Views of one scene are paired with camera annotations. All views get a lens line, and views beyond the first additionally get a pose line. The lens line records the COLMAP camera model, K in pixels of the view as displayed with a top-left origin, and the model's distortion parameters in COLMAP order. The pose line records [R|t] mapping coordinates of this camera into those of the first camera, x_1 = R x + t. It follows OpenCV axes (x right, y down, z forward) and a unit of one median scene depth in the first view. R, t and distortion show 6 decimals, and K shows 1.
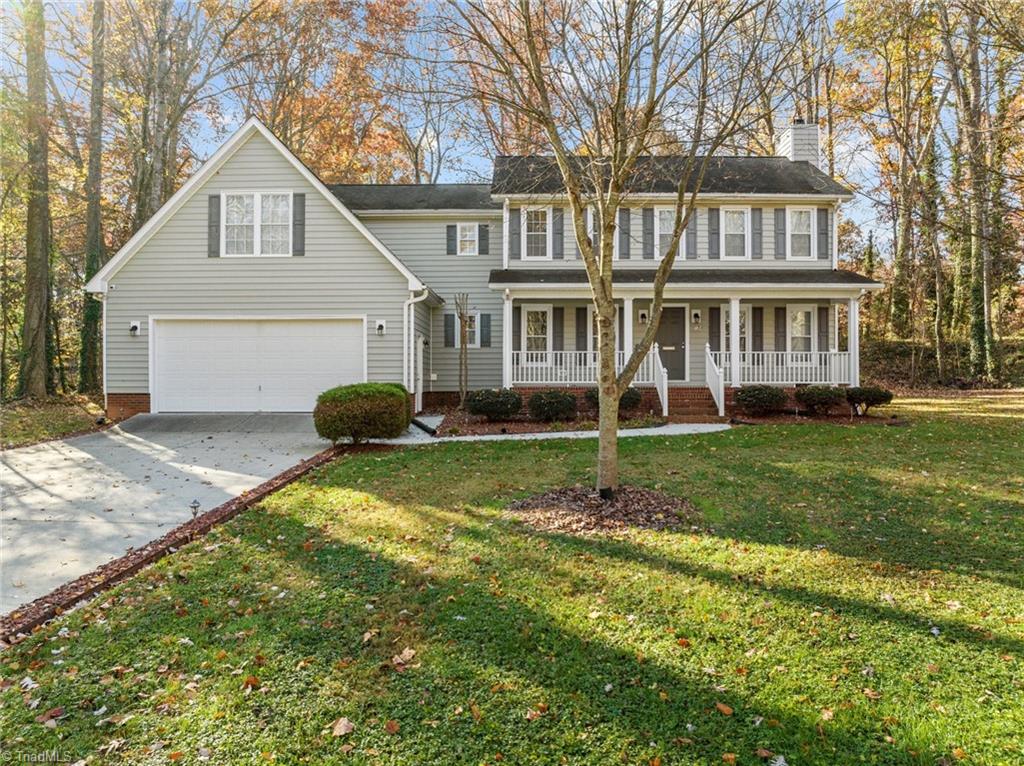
lens RADIAL K [[722.2, 0, 513.2], [0, 722.2, 379.9], [0, 0, 1]] dist [-0.040141, 0.003749]
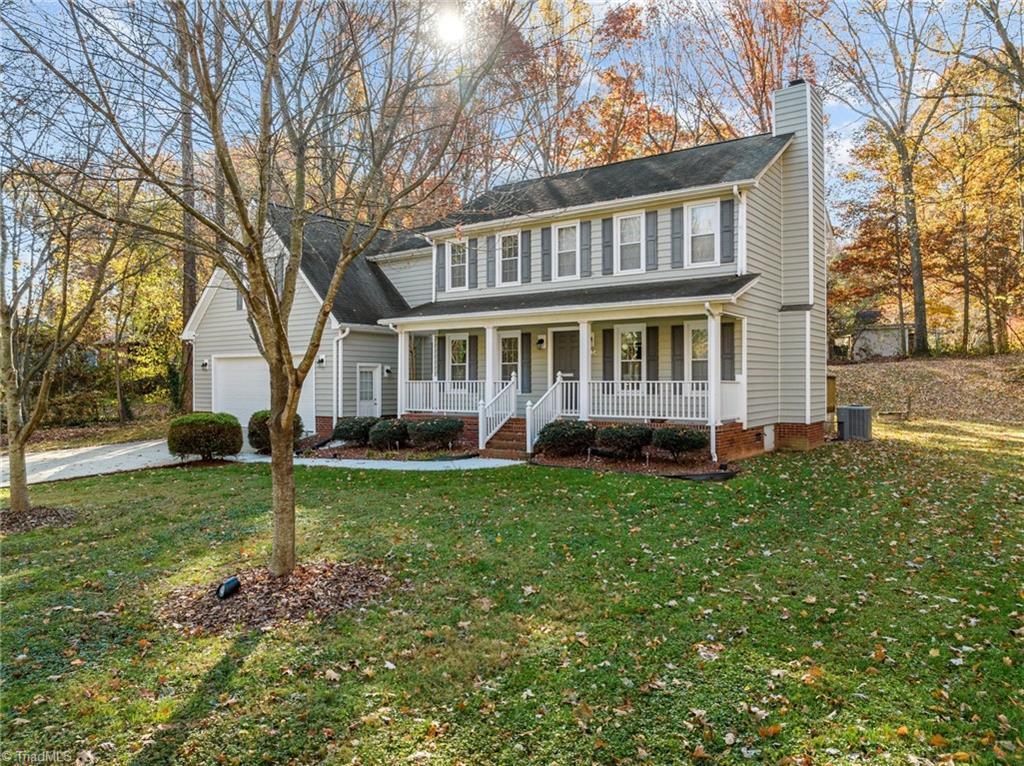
lens RADIAL K [[722.2, 0, 519.2], [0, 722.2, 388.0], [0, 0, 1]] dist [-0.040141, 0.003749]
pose [[0.816960, 0.004237, -0.576679, 0.747211], [0.003929, 0.999909, 0.012912, -0.042025], [0.576681, -0.012814, 0.816869, 0.213376]]
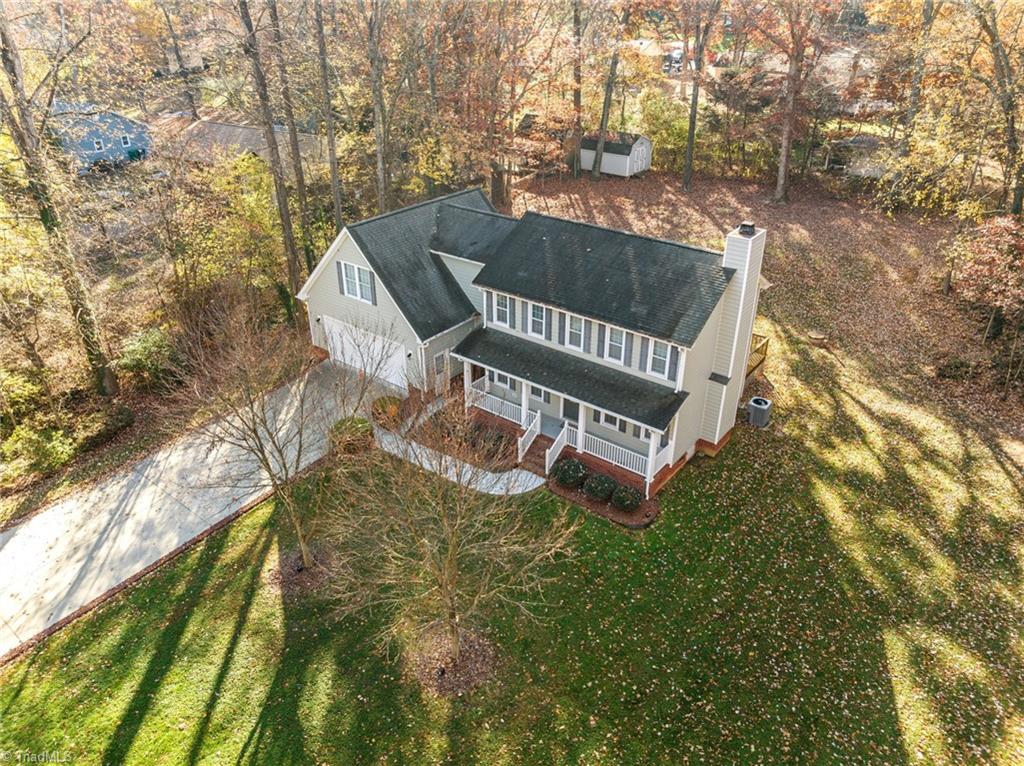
lens RADIAL K [[722.2, 0, 525.3], [0, 722.2, 382.0], [0, 0, 1]] dist [-0.040141, 0.003749]
pose [[0.803070, 0.293842, -0.518398, 0.954319], [-0.000273, 0.870144, 0.492798, -0.864066], [0.595885, -0.395609, 0.698866, -0.090654]]
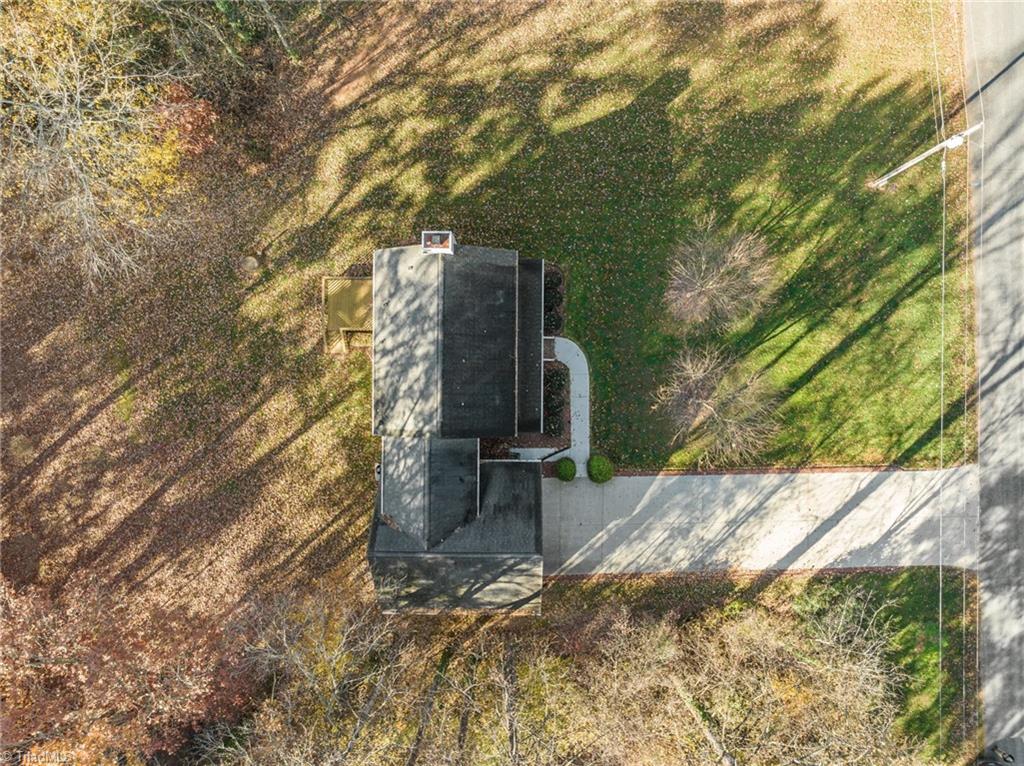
lens RADIAL K [[722.2, 0, 509.2], [0, 722.2, 384.7], [0, 0, 1]] dist [-0.040141, 0.003749]
pose [[-0.005118, -0.999952, 0.008398, 0.088302], [-0.010765, 0.008453, 0.999906, -2.306803], [-0.999929, 0.005027, -0.010808, 1.085156]]
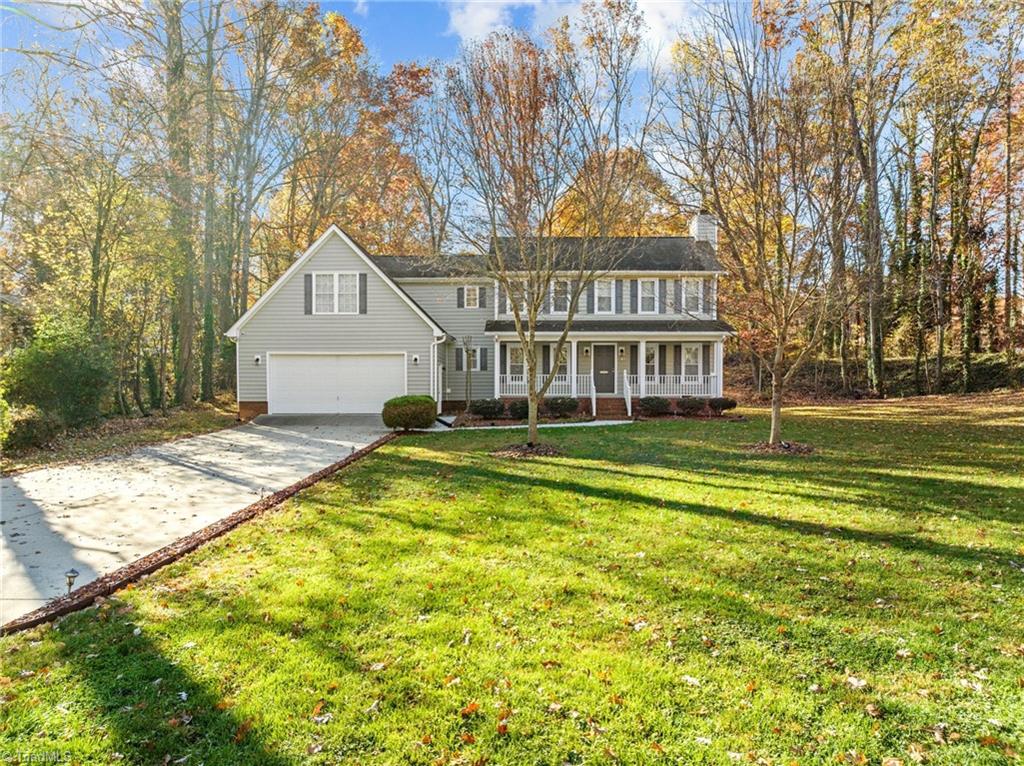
lens RADIAL K [[722.2, 0, 517.0], [0, 722.2, 403.5], [0, 0, 1]] dist [-0.040141, 0.003749]
pose [[0.999990, 0.000312, -0.004541, 0.042294], [-0.000226, 0.999824, 0.018752, -0.006799], [0.004546, -0.018751, 0.999814, -0.554341]]
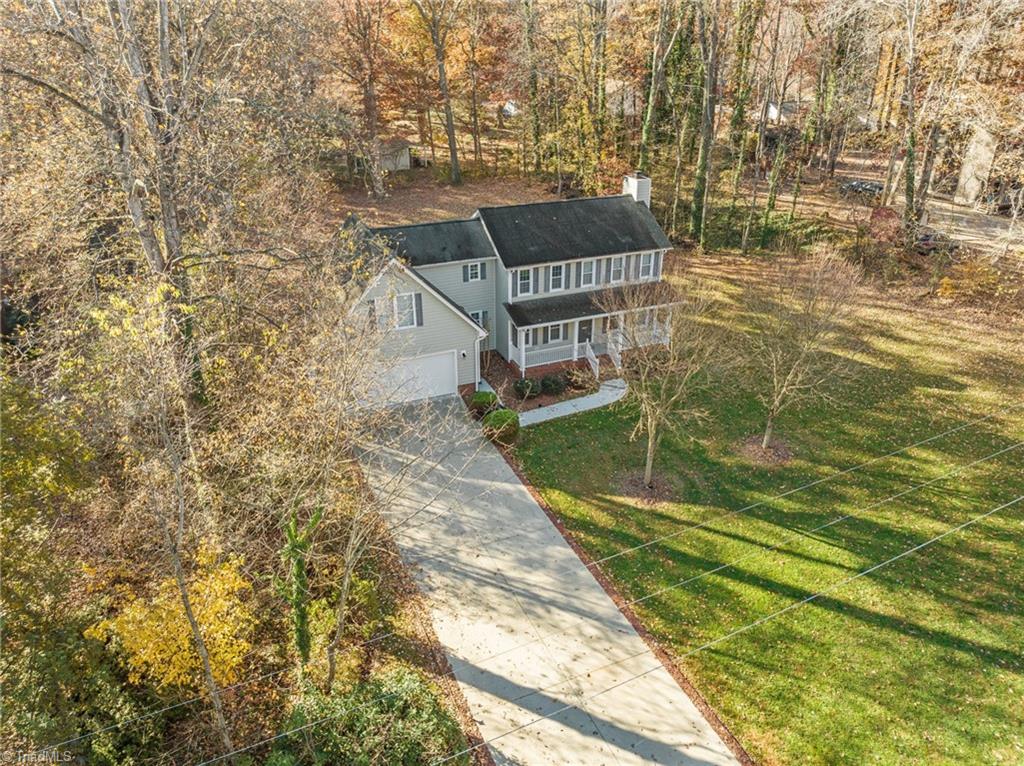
lens RADIAL K [[722.2, 0, 514.7], [0, 722.2, 382.2], [0, 0, 1]] dist [-0.040141, 0.003749]
pose [[0.913250, -0.179280, 0.365833, -0.763184], [-0.006096, 0.891856, 0.452279, -0.863753], [-0.407355, -0.415274, 0.813394, -0.647371]]
